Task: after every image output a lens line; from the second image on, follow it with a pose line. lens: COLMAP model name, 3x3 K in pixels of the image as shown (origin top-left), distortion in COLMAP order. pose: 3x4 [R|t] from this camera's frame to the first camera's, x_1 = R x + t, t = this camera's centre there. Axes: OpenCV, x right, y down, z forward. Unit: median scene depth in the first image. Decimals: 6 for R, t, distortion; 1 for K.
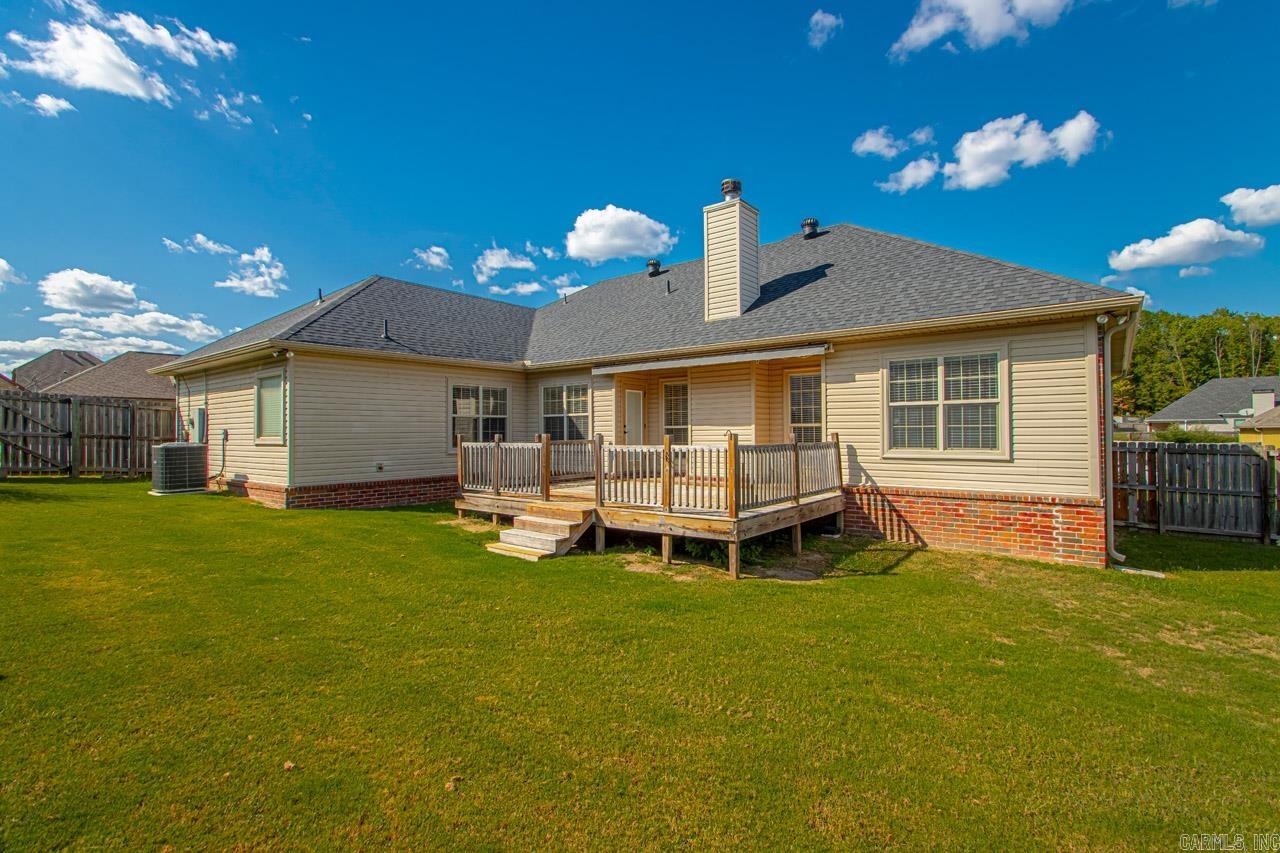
lens RADIAL K [[596.0, 0, 631.3], [0, 596.0, 422.4], [0, 0, 1]] dist [0.001208, -0.008594]
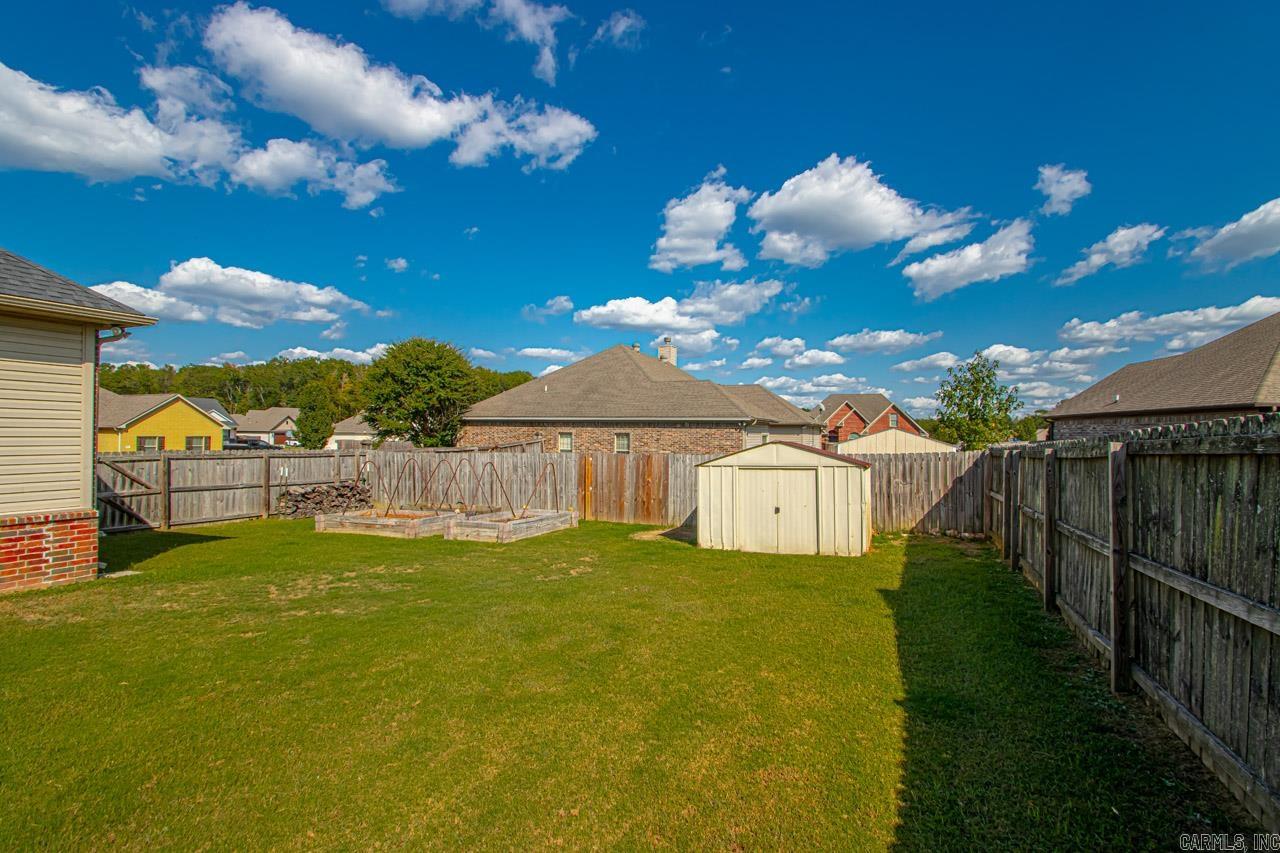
lens RADIAL K [[594.1, 0, 638.2], [0, 594.1, 427.2], [0, 0, 1]] dist [0.002617, -0.007927]
pose [[-0.280484, 0.017144, 0.959706, -0.256935], [-0.021292, 0.999483, -0.024078, -0.002668], [-0.959622, -0.027188, -0.279974, 0.254028]]
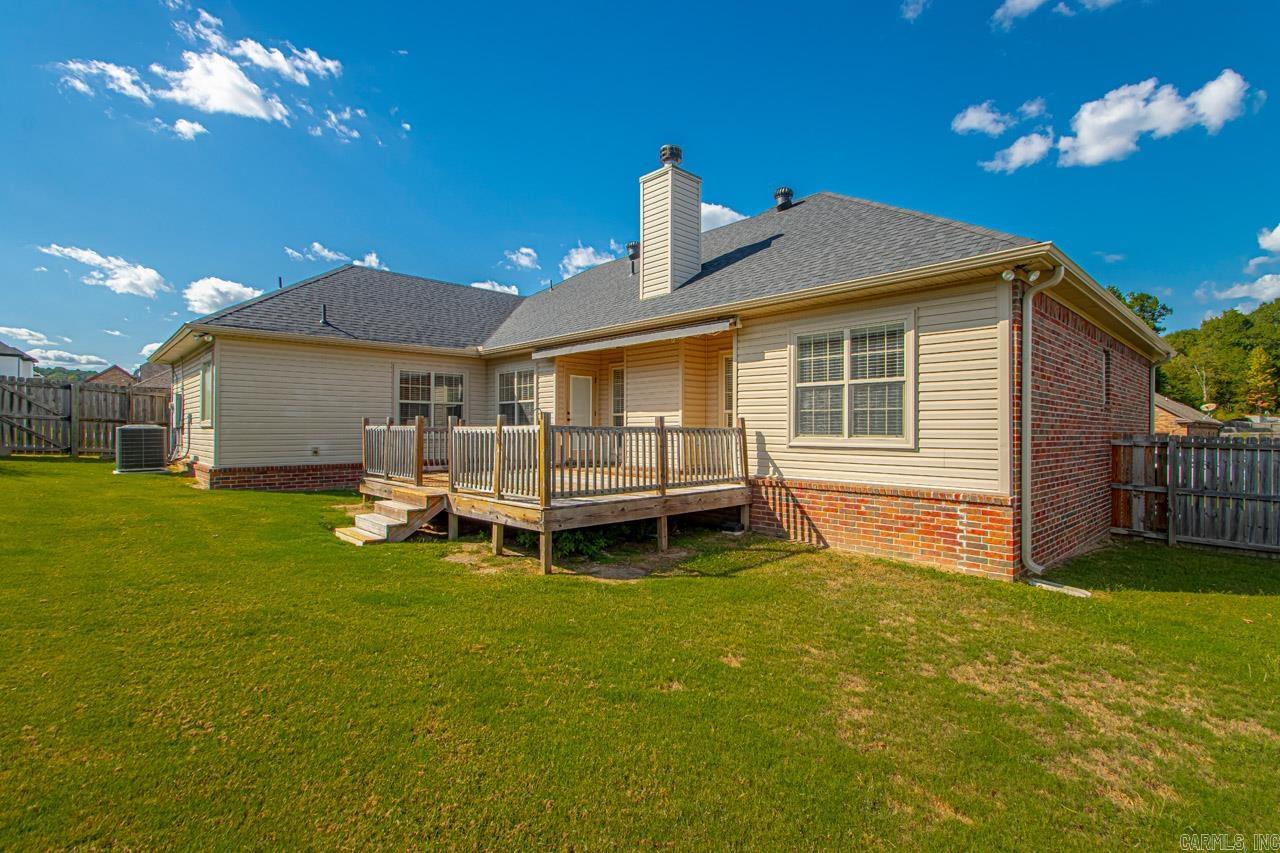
lens RADIAL K [[594.1, 0, 638.2], [0, 594.1, 427.2], [0, 0, 1]] dist [0.002617, -0.007927]
pose [[0.990501, 0.009306, -0.137190, 0.244771], [-0.007457, 0.999874, 0.013990, 0.015722], [0.137303, -0.012834, 0.990446, 0.075285]]
